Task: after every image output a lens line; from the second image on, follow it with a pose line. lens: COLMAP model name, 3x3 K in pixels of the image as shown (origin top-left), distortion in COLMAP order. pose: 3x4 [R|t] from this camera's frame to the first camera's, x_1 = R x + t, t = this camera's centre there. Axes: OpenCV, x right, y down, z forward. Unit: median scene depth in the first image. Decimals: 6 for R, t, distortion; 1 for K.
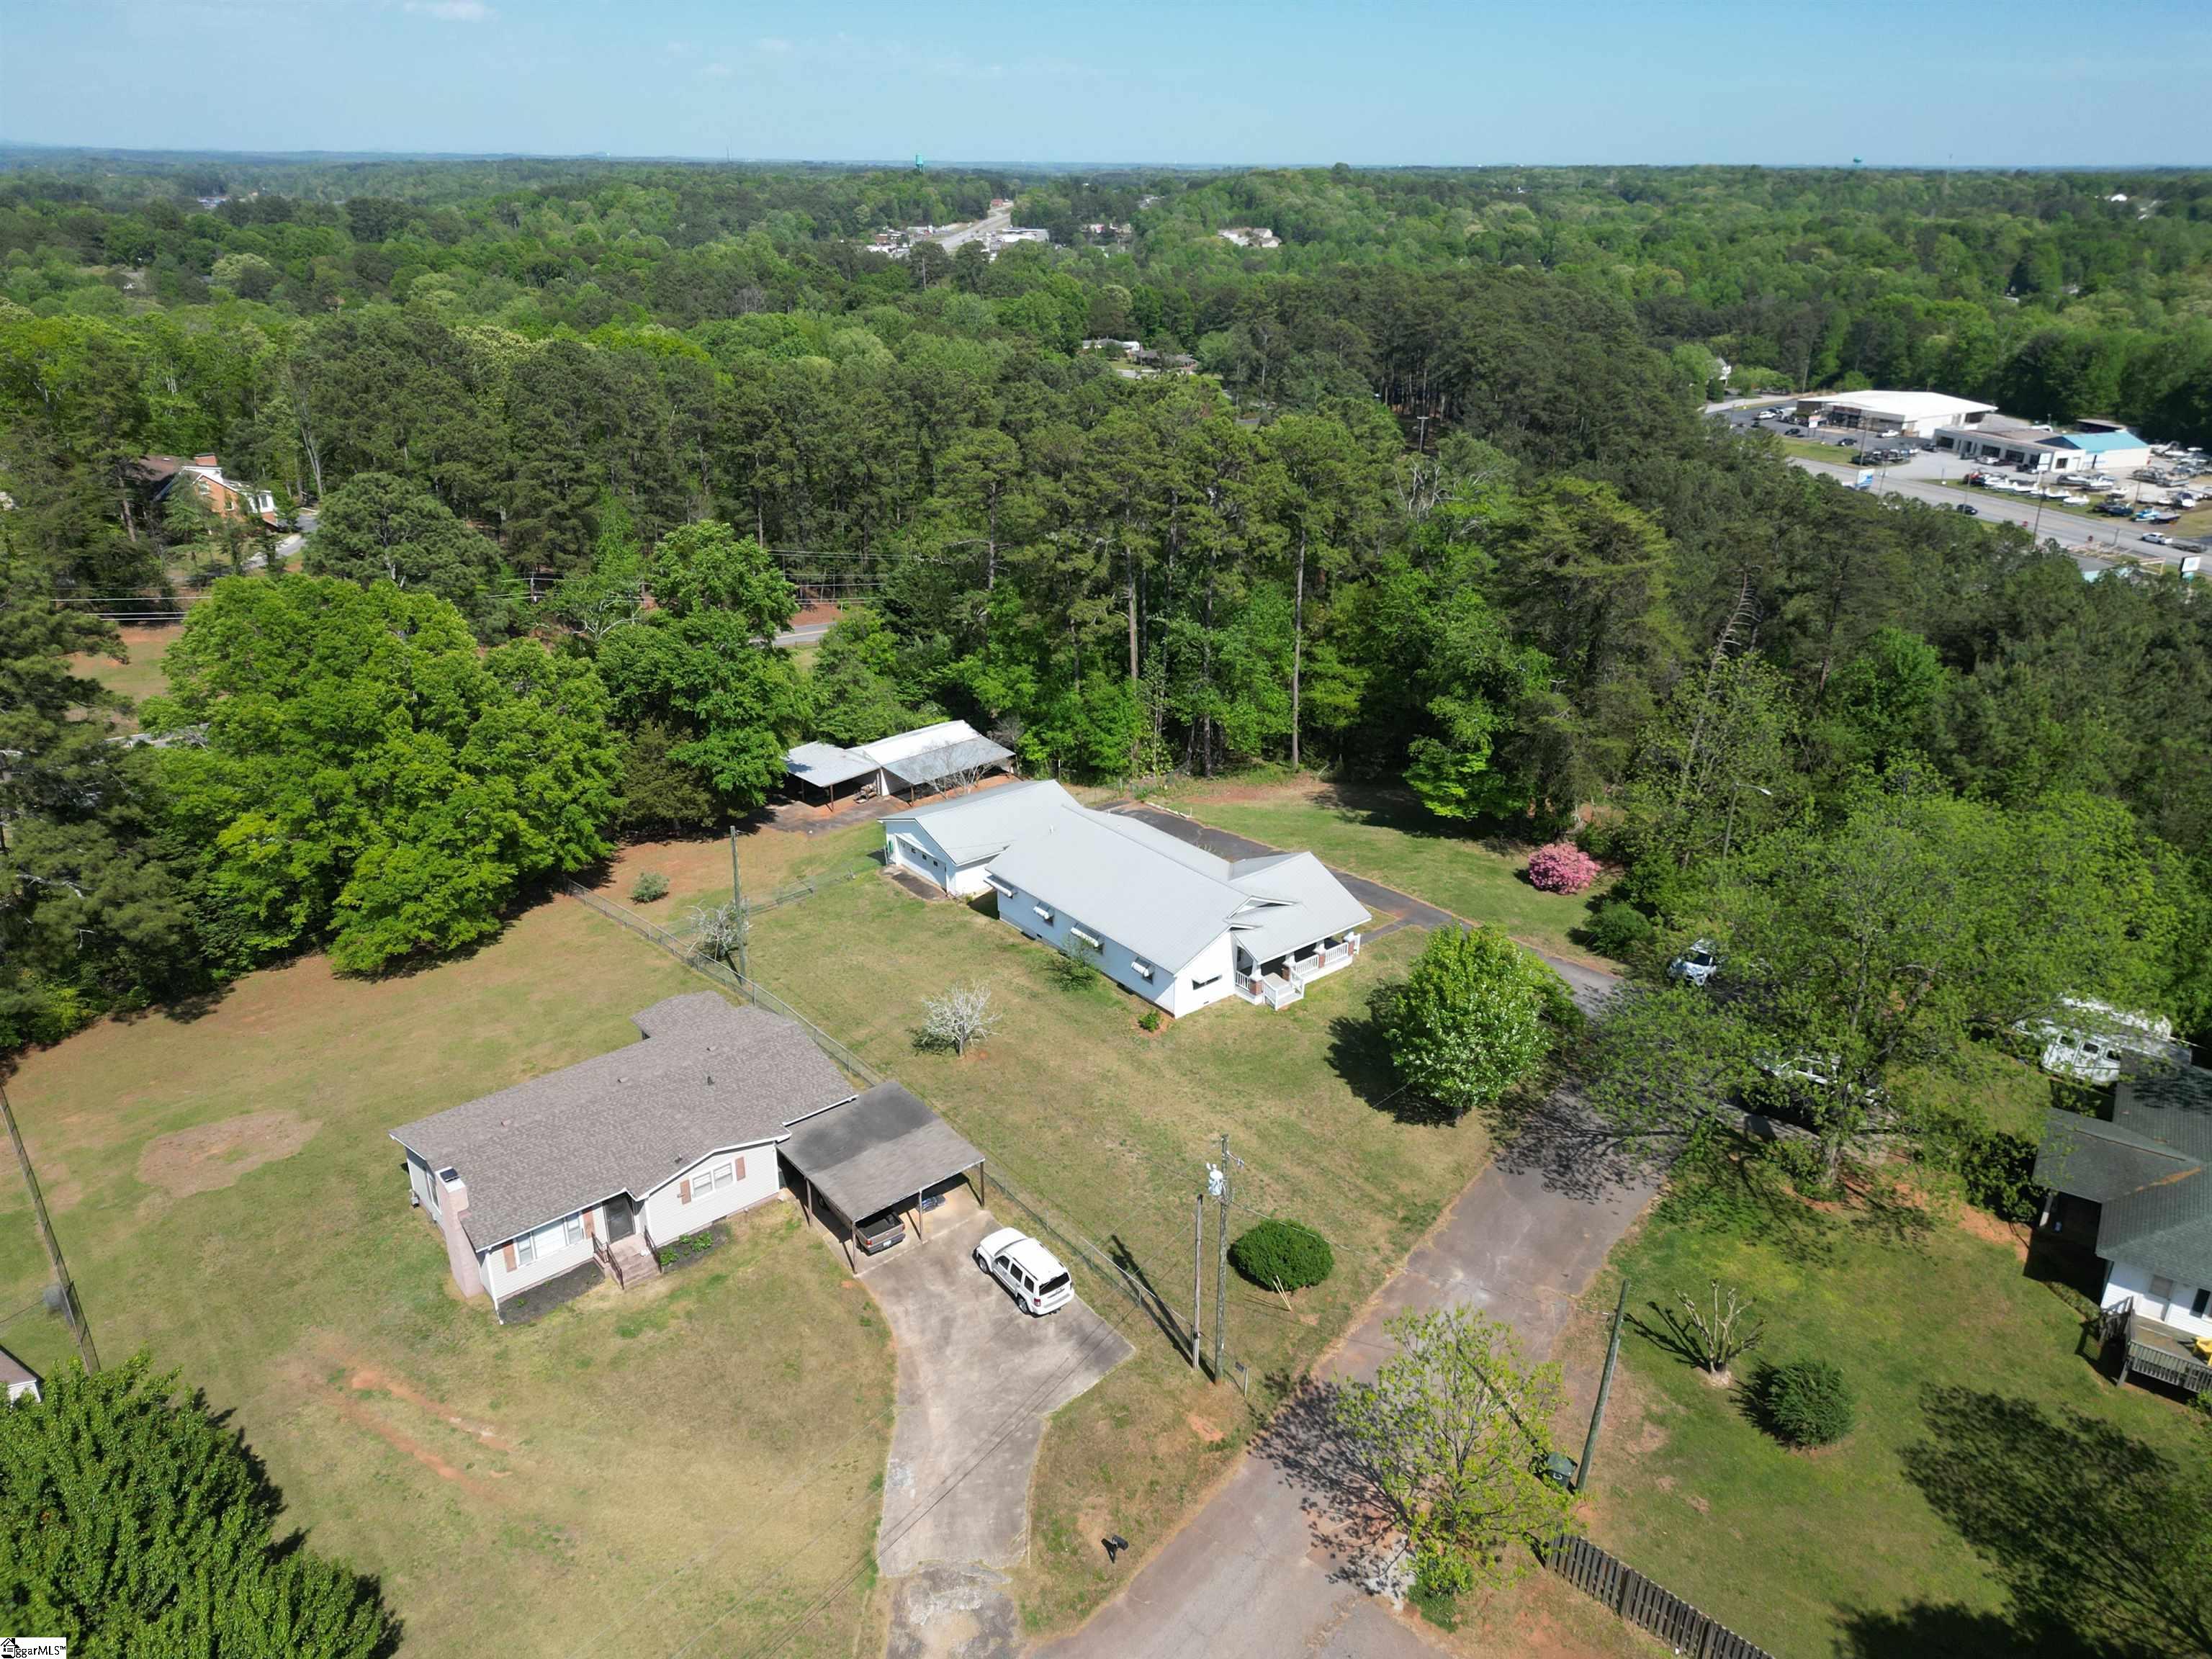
lens RADIAL K [[1517.8, 0, 1106.0], [0, 1517.8, 829.5], [0, 0, 1]] dist [0.028674, -0.001130]
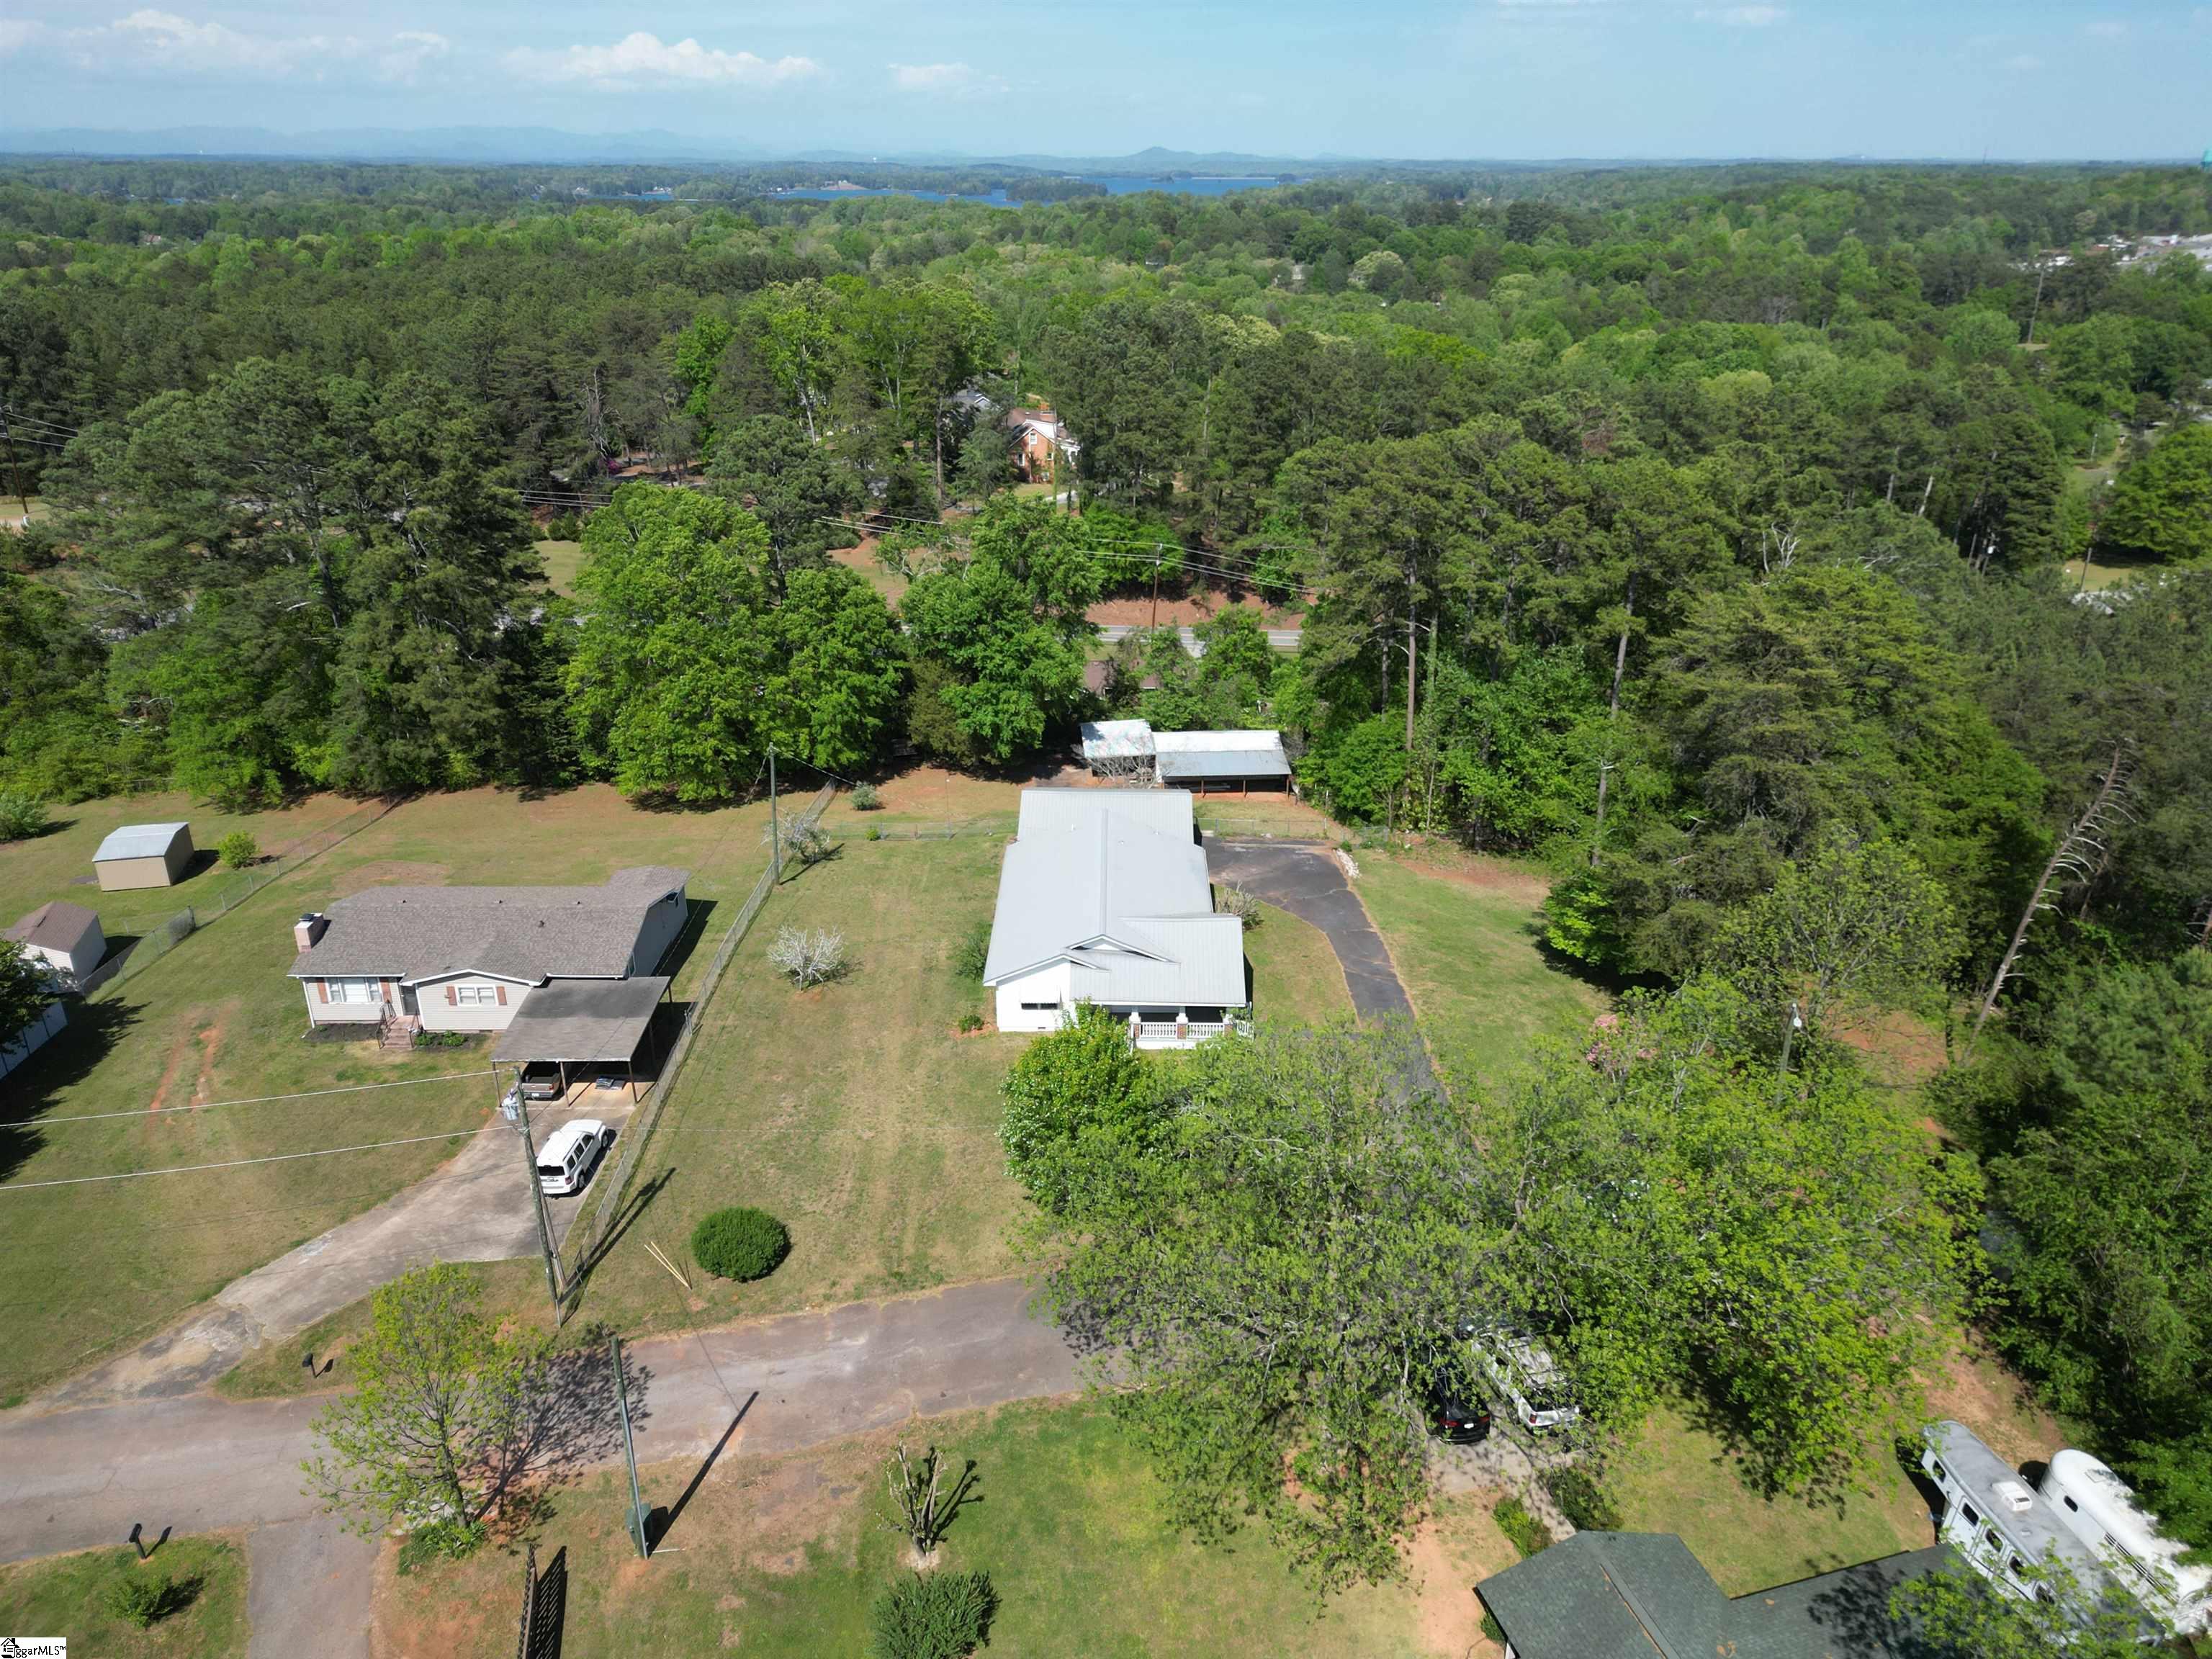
lens RADIAL K [[1530.1, 0, 1106.0], [0, 1530.1, 829.5], [0, 0, 1]] dist [0.020587, -0.000464]
pose [[0.771560, 0.249981, -0.584983, 0.810800], [-0.252799, 0.964316, 0.078654, -0.118819], [0.583770, 0.087196, 0.807223, 0.303495]]
